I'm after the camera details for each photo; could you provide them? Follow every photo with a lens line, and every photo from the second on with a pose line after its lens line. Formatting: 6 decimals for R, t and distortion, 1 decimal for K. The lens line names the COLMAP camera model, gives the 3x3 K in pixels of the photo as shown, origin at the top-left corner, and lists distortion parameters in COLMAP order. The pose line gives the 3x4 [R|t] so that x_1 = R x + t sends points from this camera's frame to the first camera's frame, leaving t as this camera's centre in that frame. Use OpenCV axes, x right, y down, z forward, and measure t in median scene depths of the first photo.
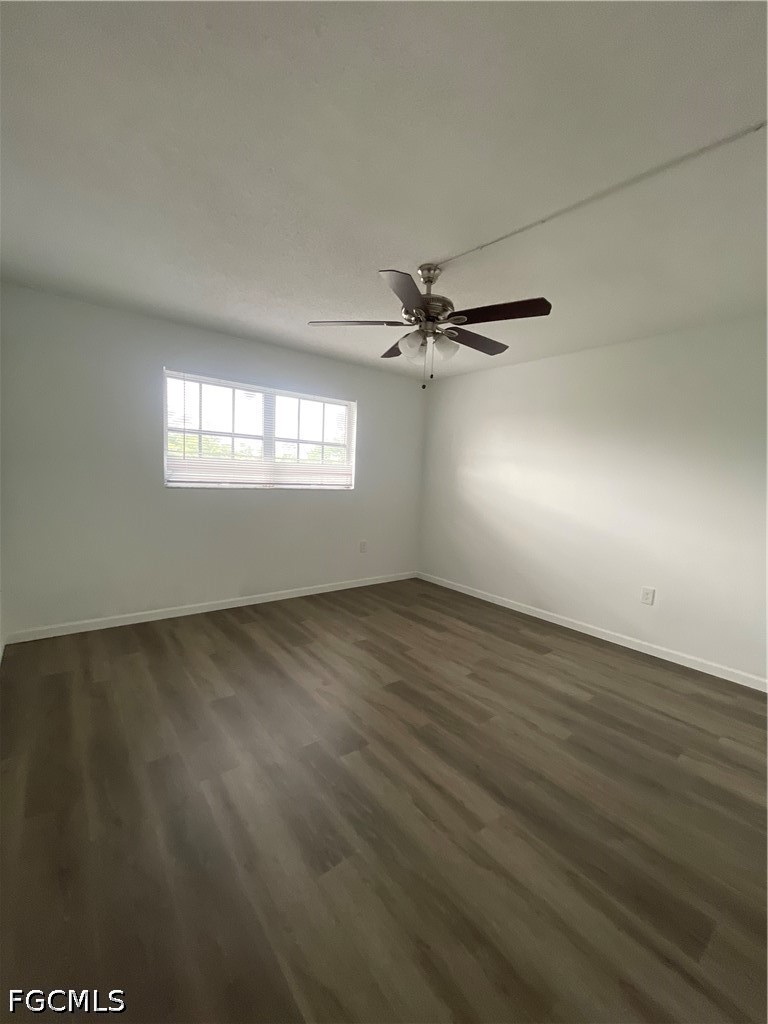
lens RADIAL K [[415.2, 0, 380.9], [0, 415.2, 515.0], [0, 0, 1]] dist [0.001171, 0.000520]
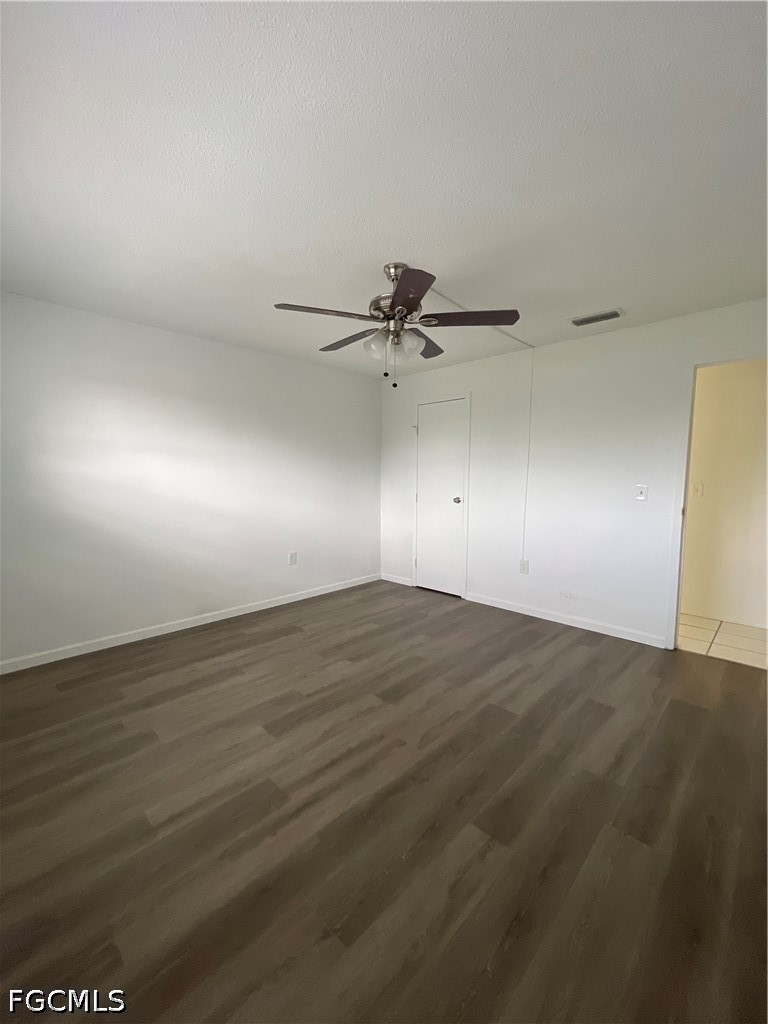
lens RADIAL K [[415.2, 0, 380.9], [0, 415.2, 515.0], [0, 0, 1]] dist [0.001171, 0.000520]
pose [[-0.125690, -0.139408, 0.982226, -0.708049], [0.092269, 0.984143, 0.151487, -0.121613], [-0.987770, 0.109669, -0.110834, 0.908868]]
